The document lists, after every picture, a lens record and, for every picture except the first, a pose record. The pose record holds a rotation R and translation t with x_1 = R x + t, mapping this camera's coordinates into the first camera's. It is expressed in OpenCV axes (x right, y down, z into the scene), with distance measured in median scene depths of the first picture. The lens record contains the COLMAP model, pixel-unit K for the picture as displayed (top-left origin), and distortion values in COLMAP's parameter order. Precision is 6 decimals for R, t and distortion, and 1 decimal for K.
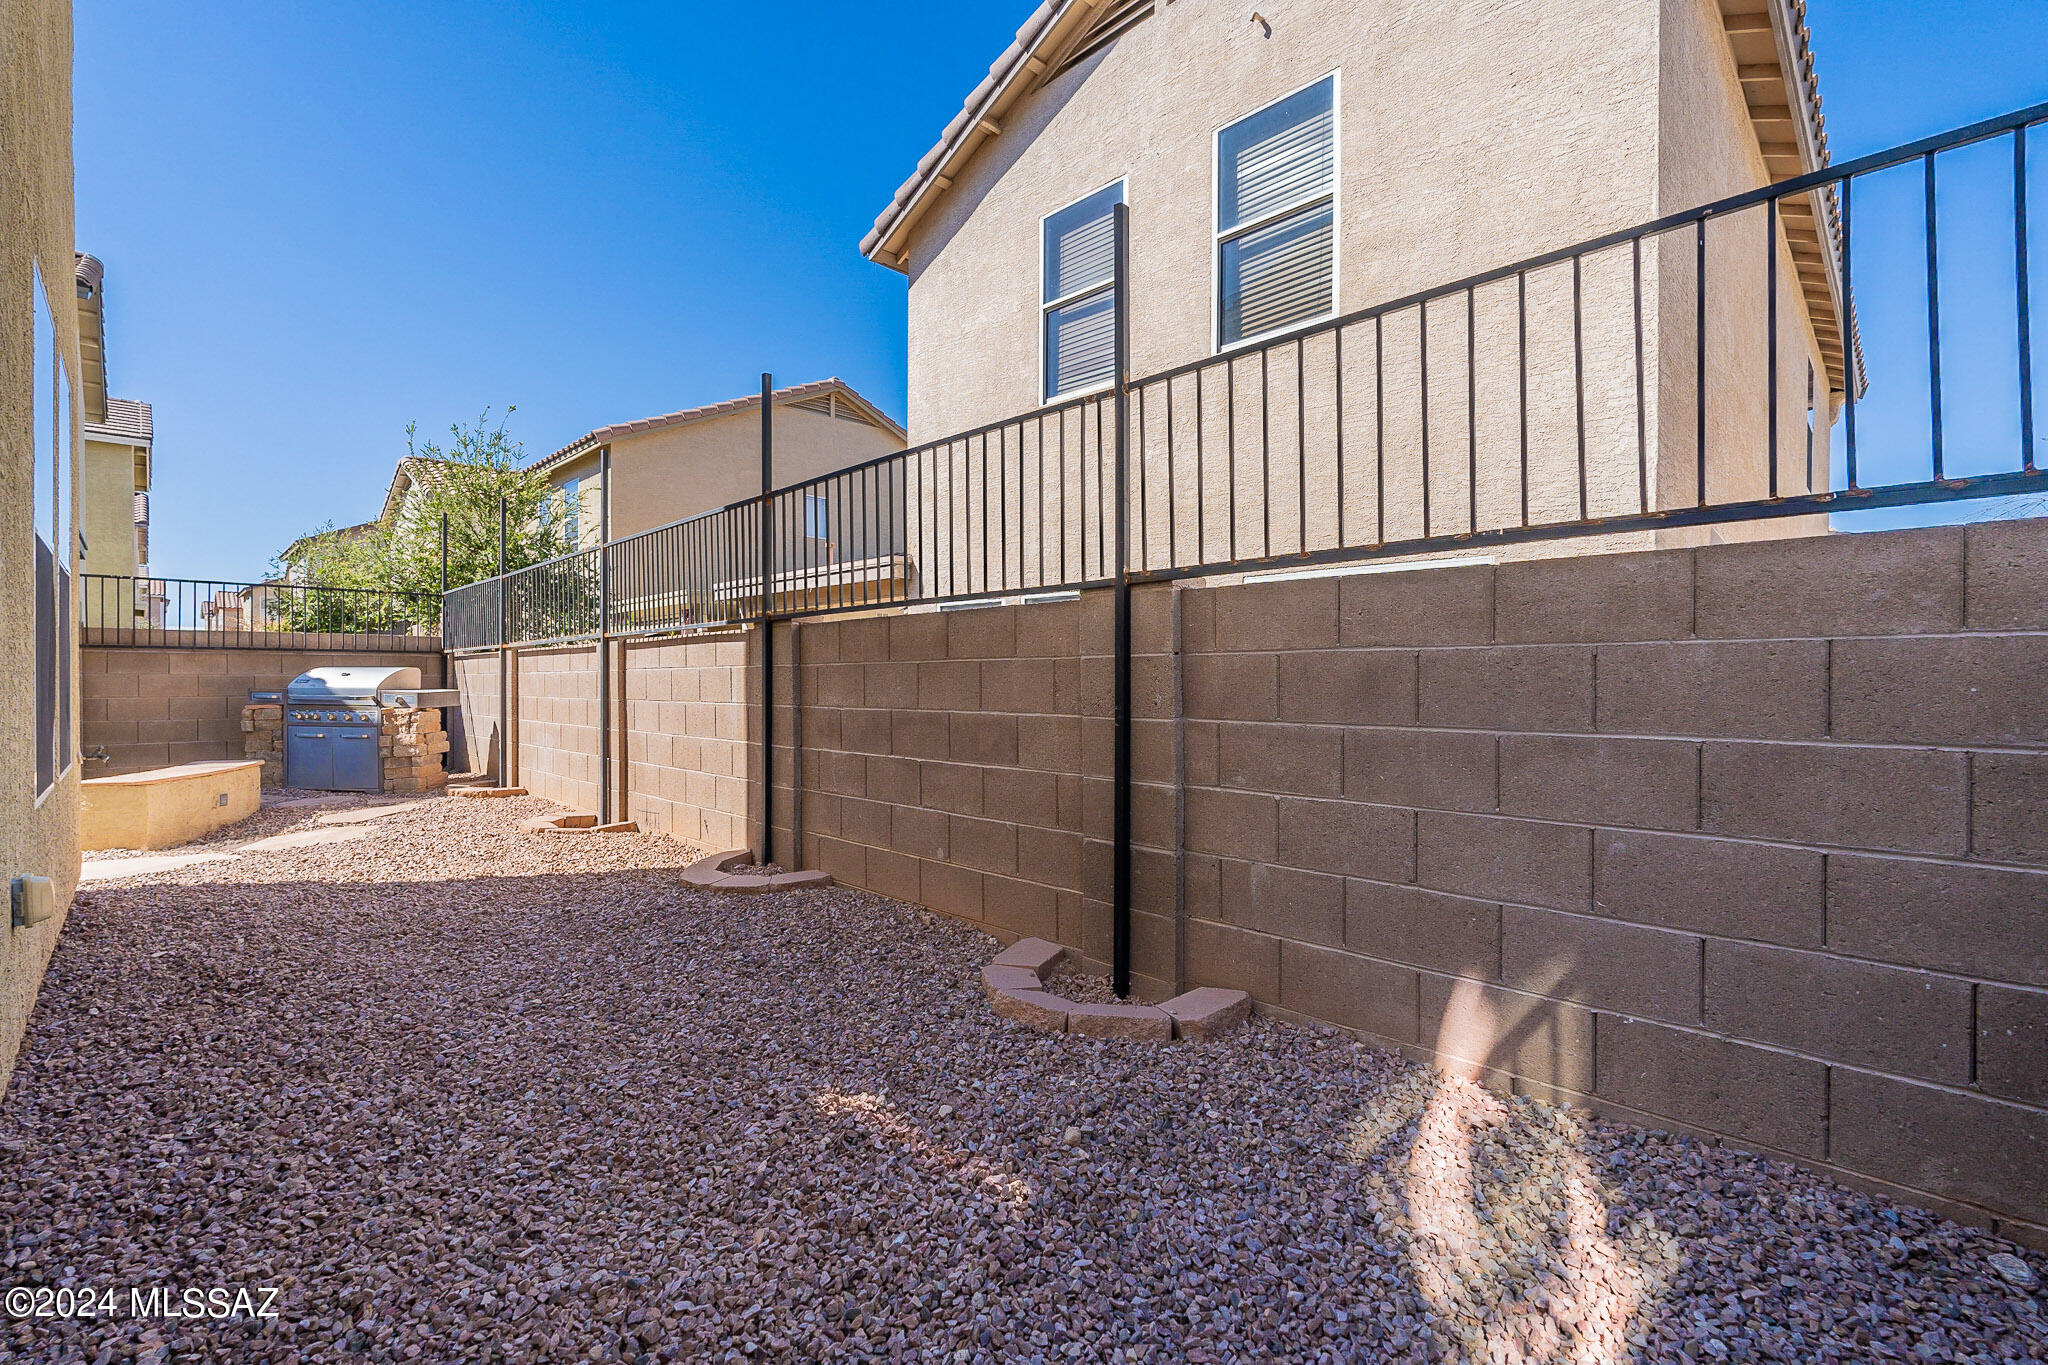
lens RADIAL K [[898.4, 0, 1016.3], [0, 898.4, 670.2], [0, 0, 1]] dist [-0.001231, 0.000006]
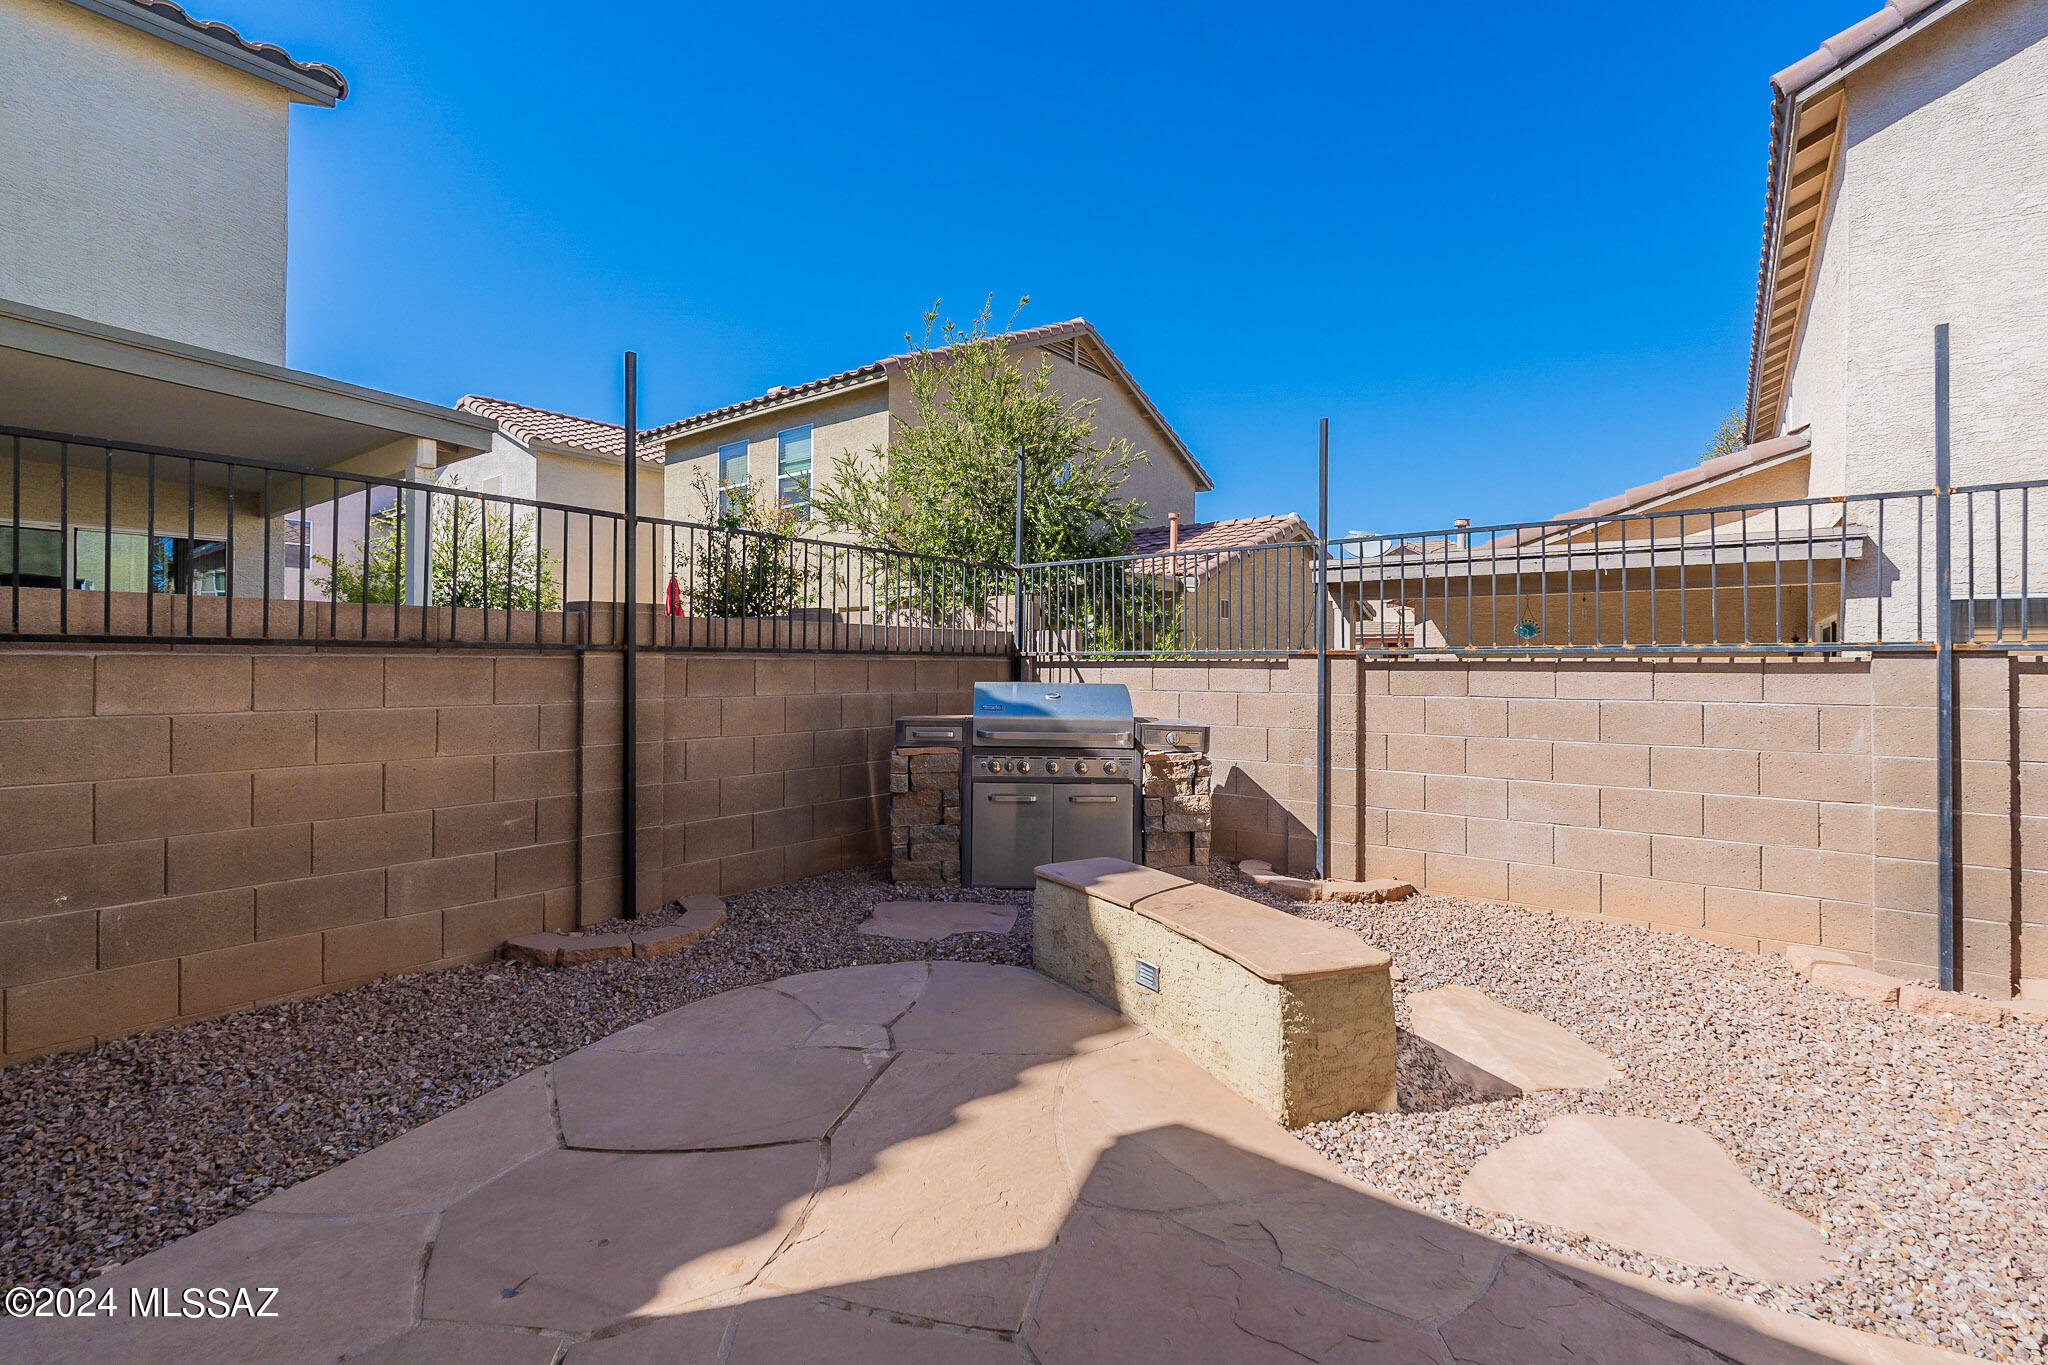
lens RADIAL K [[906.8, 0, 1024.9], [0, 906.8, 655.0], [0, 0, 1]] dist [-0.002645, -0.000403]
pose [[0.990214, 0.006655, 0.139400, -1.235778], [-0.006547, 0.999978, -0.001238, -0.032823], [-0.139405, 0.000313, 0.990235, 0.565800]]
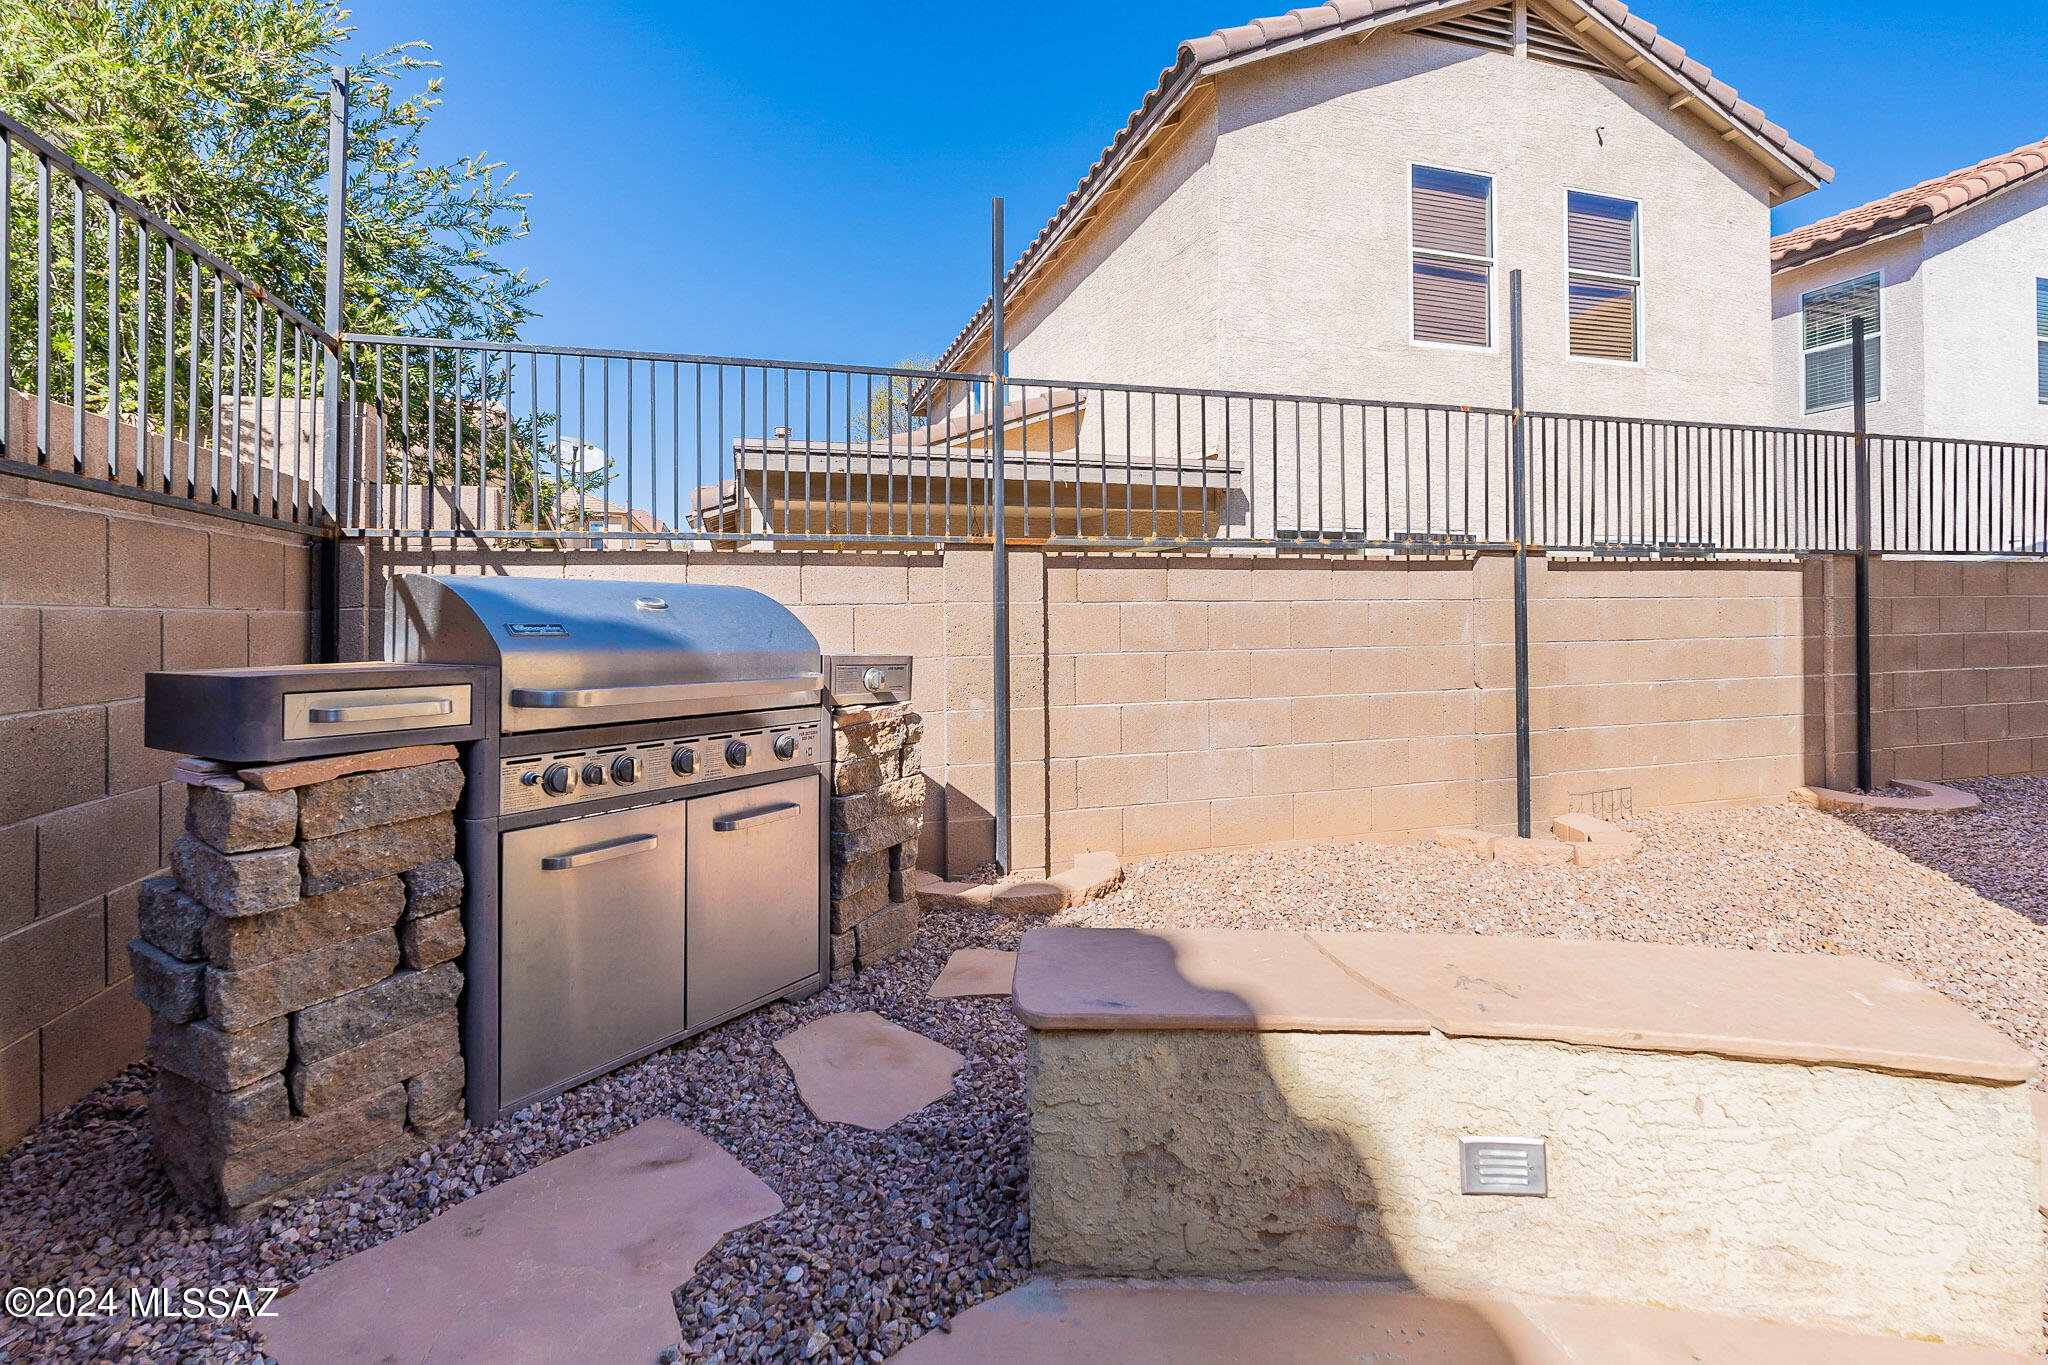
lens RADIAL K [[937.3, 0, 1025.0], [0, 937.3, 610.8], [0, 0, 1]] dist [-0.002973, -0.000218]
pose [[0.456665, 0.003243, 0.889633, -1.374100], [0.000472, 0.999992, -0.003888, 0.011387], [-0.889639, 0.002196, 0.456660, 1.116880]]
